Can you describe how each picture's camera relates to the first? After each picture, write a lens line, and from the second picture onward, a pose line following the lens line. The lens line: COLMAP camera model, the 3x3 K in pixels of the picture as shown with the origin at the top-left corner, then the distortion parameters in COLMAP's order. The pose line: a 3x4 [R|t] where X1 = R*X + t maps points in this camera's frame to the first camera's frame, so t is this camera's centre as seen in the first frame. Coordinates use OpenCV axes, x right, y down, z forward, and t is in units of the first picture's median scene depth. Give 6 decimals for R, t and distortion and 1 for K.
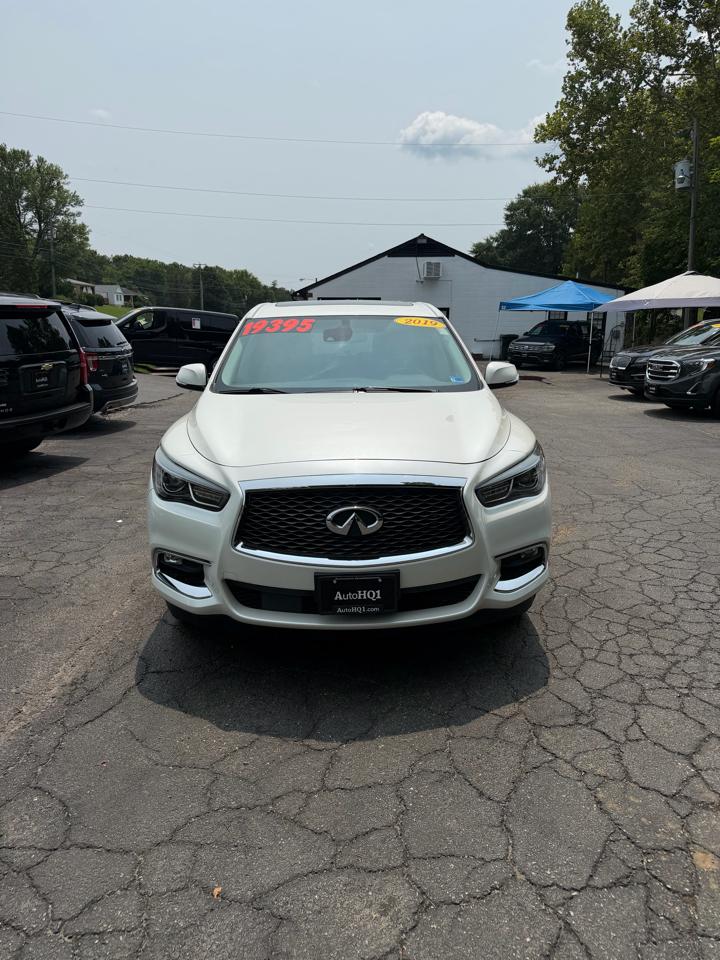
lens RADIAL K [[665.4, 0, 372.6], [0, 665.4, 479.0], [0, 0, 1]] dist [0.025004, -0.030306]
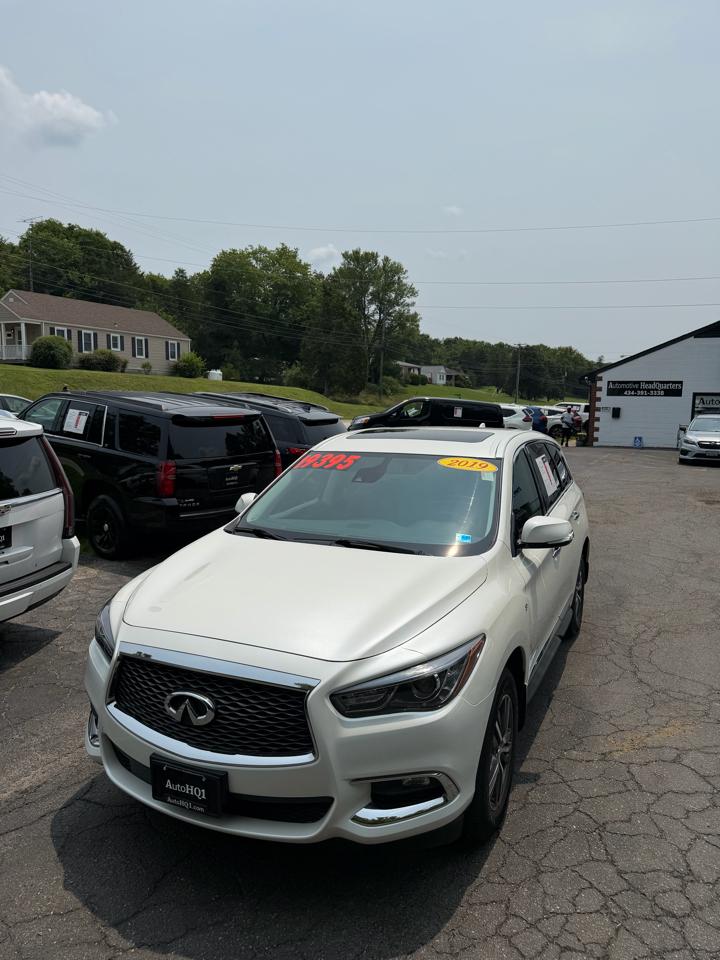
lens RADIAL K [[665.4, 0, 359.8], [0, 665.4, 510.1], [0, 0, 1]] dist [0.025004, -0.030306]
pose [[0.891268, 0.081916, -0.446017, 0.530391], [-0.111834, 0.992876, -0.041123, -0.184085], [0.439471, 0.086531, 0.894079, 0.215084]]
